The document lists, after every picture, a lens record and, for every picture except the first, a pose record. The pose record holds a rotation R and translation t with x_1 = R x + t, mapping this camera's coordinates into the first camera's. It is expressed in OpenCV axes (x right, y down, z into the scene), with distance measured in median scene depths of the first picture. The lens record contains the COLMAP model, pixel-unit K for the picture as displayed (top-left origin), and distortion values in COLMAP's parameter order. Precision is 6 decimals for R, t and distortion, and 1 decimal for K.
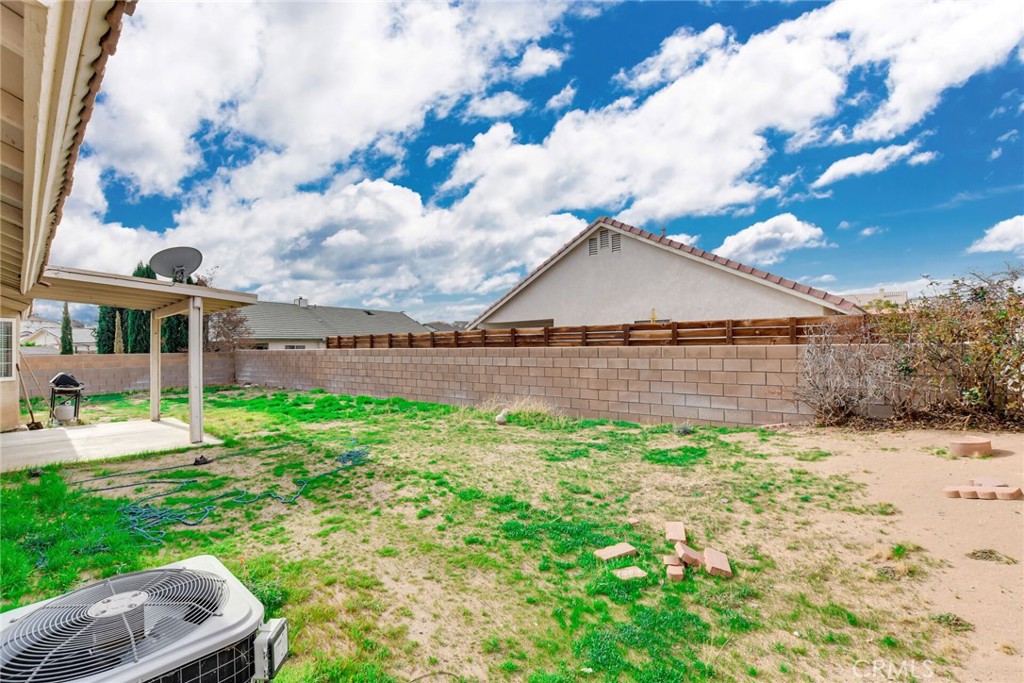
lens RADIAL K [[452.3, 0, 509.4], [0, 452.3, 345.1], [0, 0, 1]] dist [-0.012330, 0.000116]
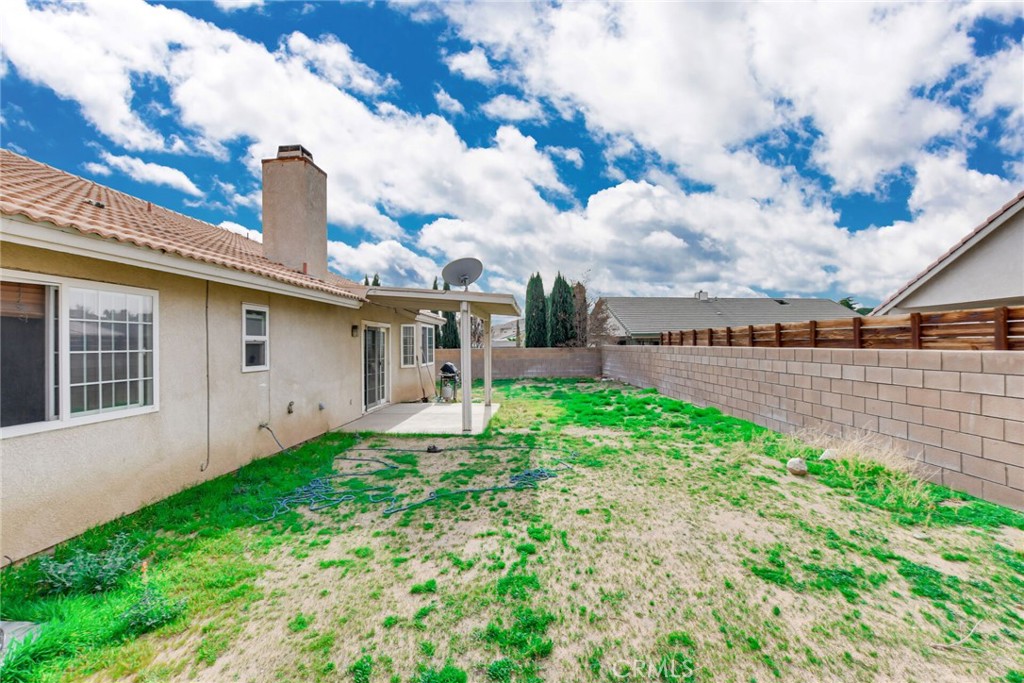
lens RADIAL K [[452.3, 0, 509.4], [0, 452.3, 345.1], [0, 0, 1]] dist [-0.012330, 0.000116]
pose [[0.619223, 0.007861, -0.785176, 0.383996], [0.003853, 0.999907, 0.013050, -0.018165], [0.785206, -0.011106, 0.619135, 0.562216]]
